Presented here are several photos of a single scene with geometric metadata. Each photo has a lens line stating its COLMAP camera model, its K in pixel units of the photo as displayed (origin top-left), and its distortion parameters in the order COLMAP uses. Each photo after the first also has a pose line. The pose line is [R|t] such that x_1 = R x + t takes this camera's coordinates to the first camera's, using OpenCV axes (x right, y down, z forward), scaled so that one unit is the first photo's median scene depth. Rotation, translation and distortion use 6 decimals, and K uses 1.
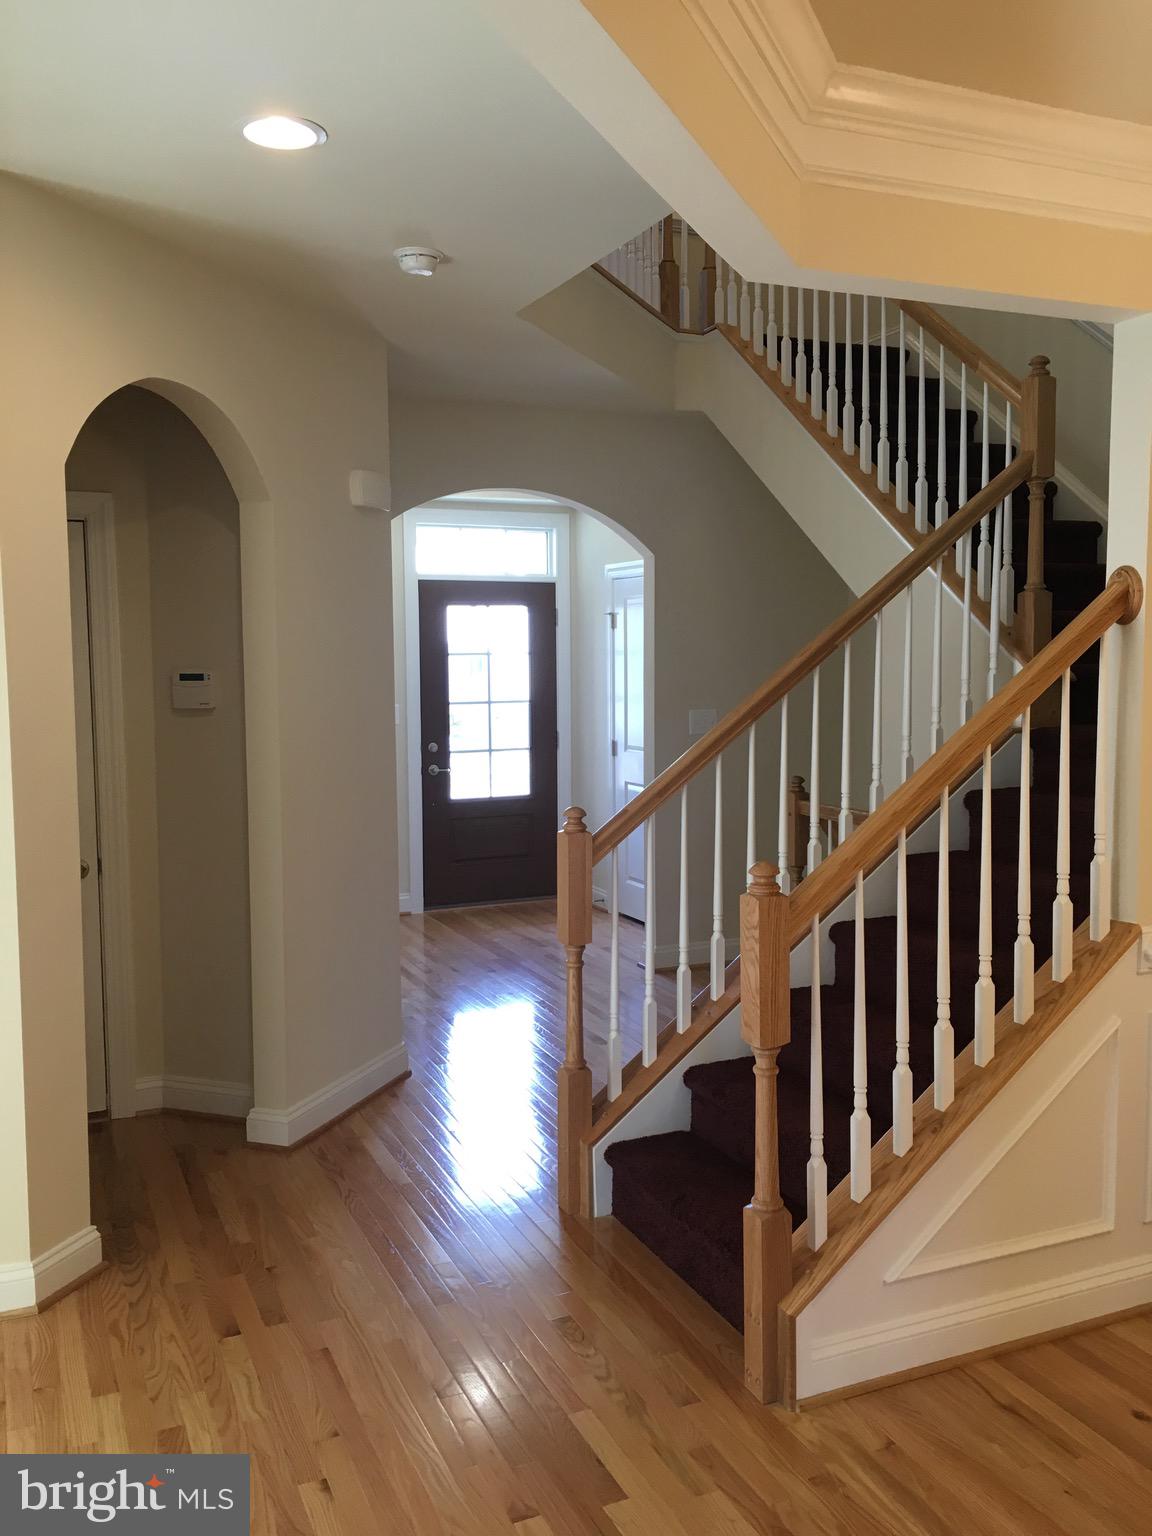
lens RADIAL K [[1306.9, 0, 577.9], [0, 1306.9, 766.0], [0, 0, 1]] dist [0.055765, -0.058272]
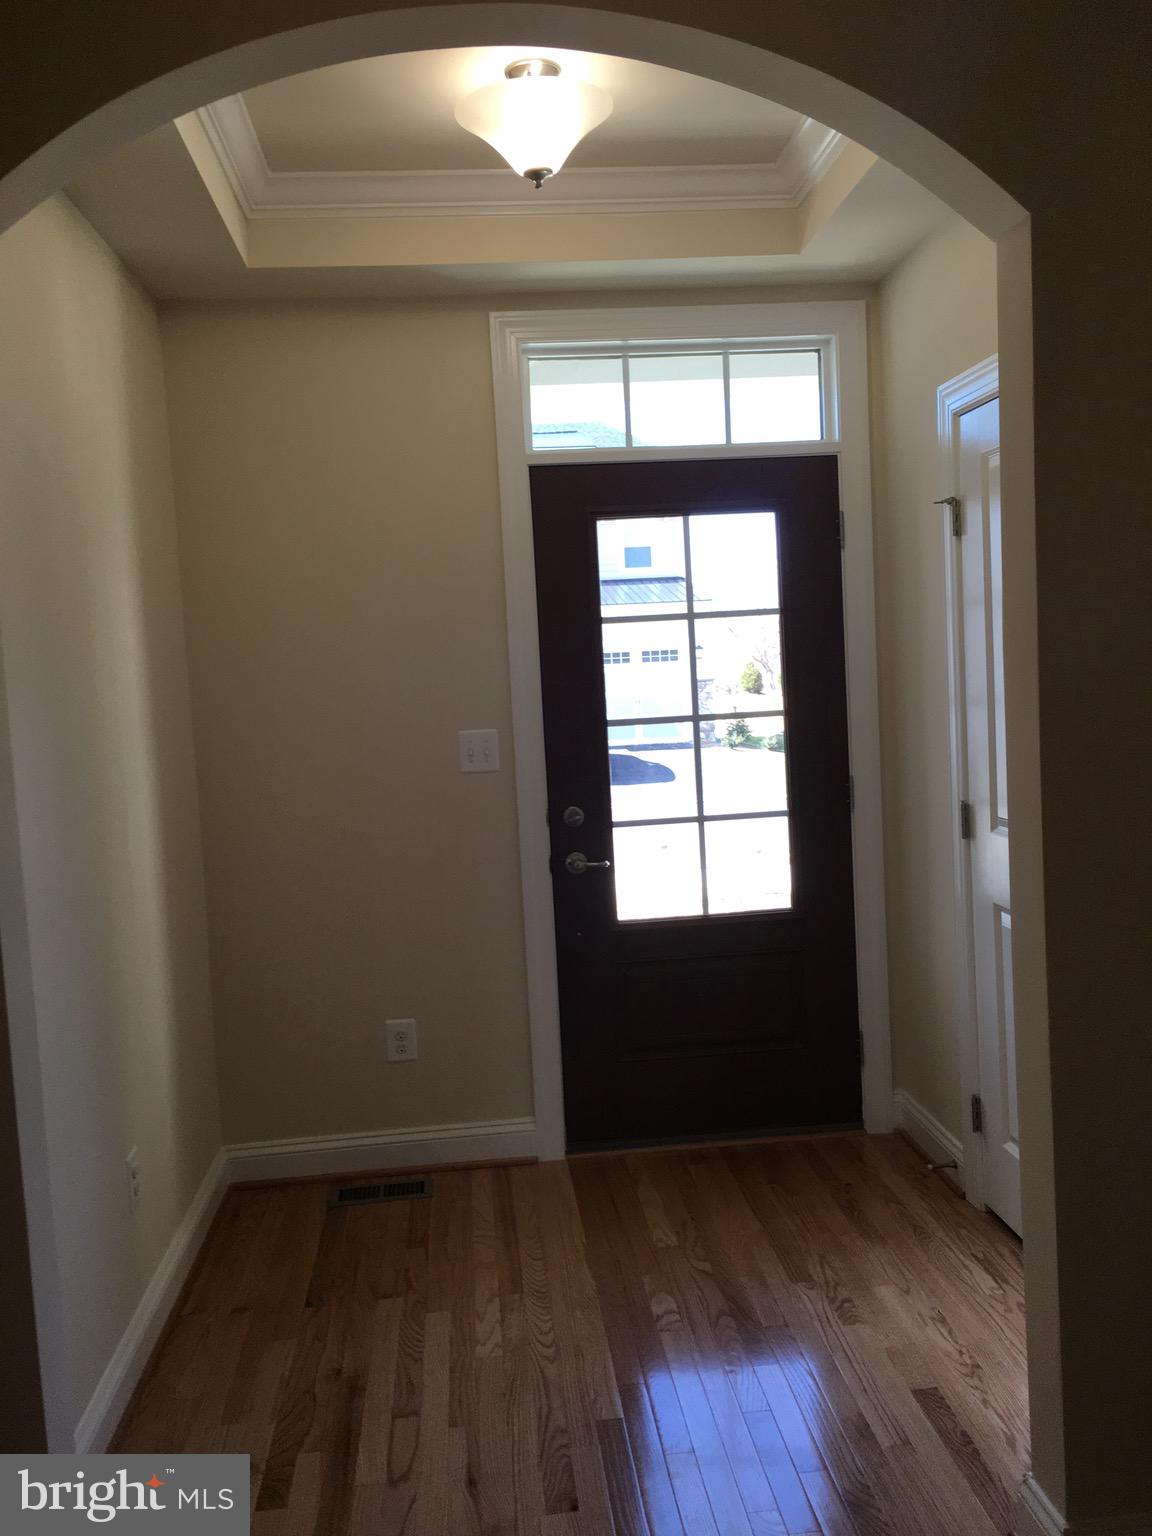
lens RADIAL K [[1306.9, 0, 570.7], [0, 1306.9, 770.9], [0, 0, 1]] dist [0.055765, -0.058272]
pose [[0.946307, -0.013010, -0.323006, 0.042917], [0.014689, 0.999888, 0.002760, -0.031734], [0.322934, -0.007357, 0.946393, 0.538854]]
